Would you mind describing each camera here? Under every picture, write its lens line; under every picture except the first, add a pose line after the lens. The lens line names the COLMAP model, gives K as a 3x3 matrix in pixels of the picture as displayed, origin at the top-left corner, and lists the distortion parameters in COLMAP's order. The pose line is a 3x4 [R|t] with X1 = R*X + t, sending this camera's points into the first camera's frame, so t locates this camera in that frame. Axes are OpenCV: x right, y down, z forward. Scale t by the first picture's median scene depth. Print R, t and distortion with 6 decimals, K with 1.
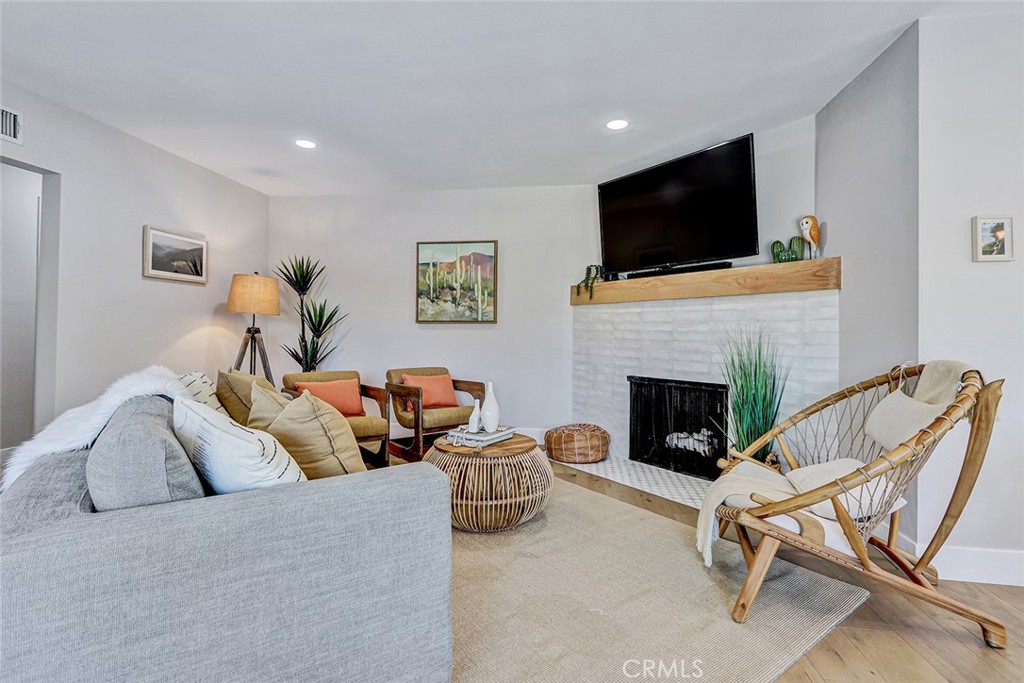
lens RADIAL K [[469.4, 0, 512.0], [0, 469.4, 337.5], [0, 0, 1]] dist [0.002165, 0.000007]
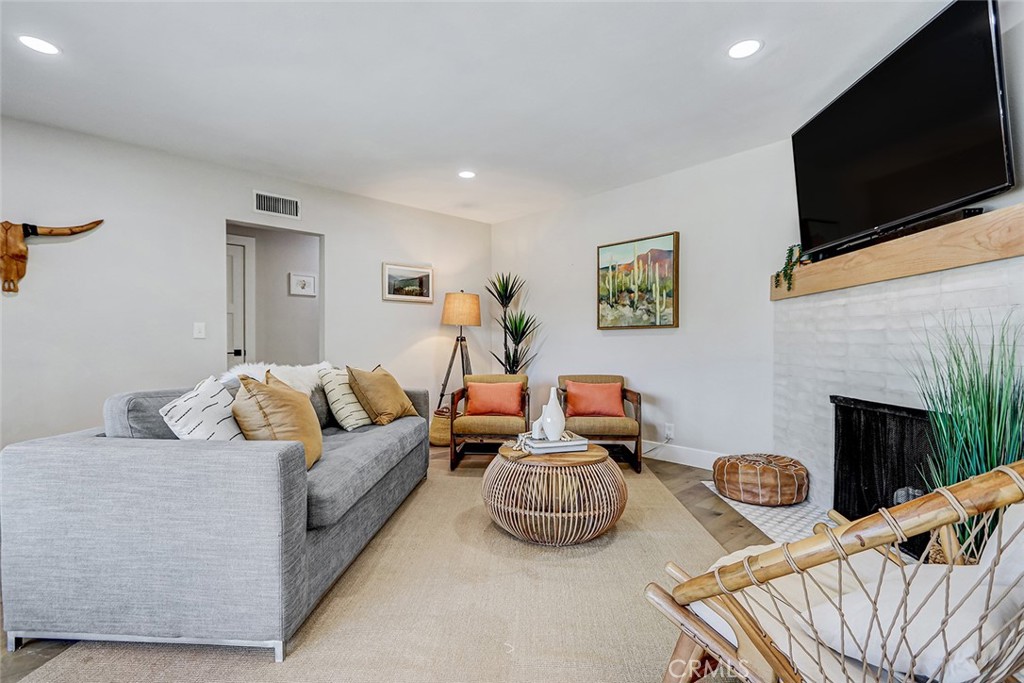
lens RADIAL K [[471.2, 0, 513.6], [0, 471.2, 358.5], [0, 0, 1]] dist [0.001269, -0.000107]
pose [[0.777679, 0.011212, -0.628562, 0.296238], [-0.000079, 0.999843, 0.017736, 0.012685], [0.628662, -0.013743, 0.777557, 0.135379]]
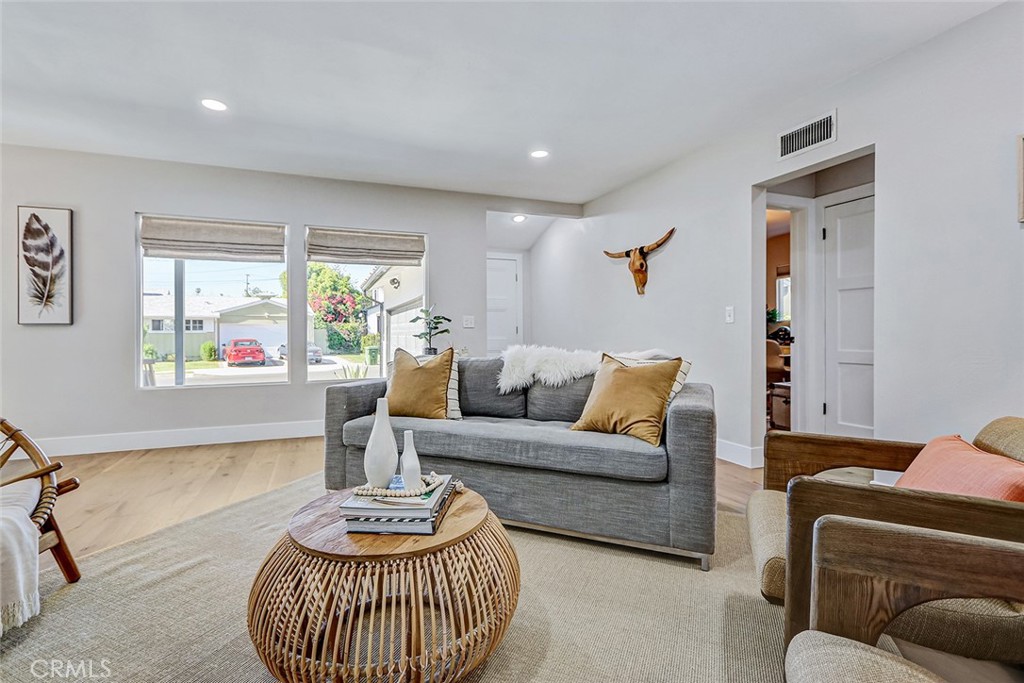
lens RADIAL K [[476.1, 0, 512.0], [0, 476.1, 341.5], [0, 0, 1]] dist [-0.000159, -0.000353]
pose [[-0.859869, 0.001798, -0.510512, 0.052747], [-0.005978, 0.999890, 0.013591, 0.015053], [0.510480, 0.014738, -0.859763, 0.972477]]
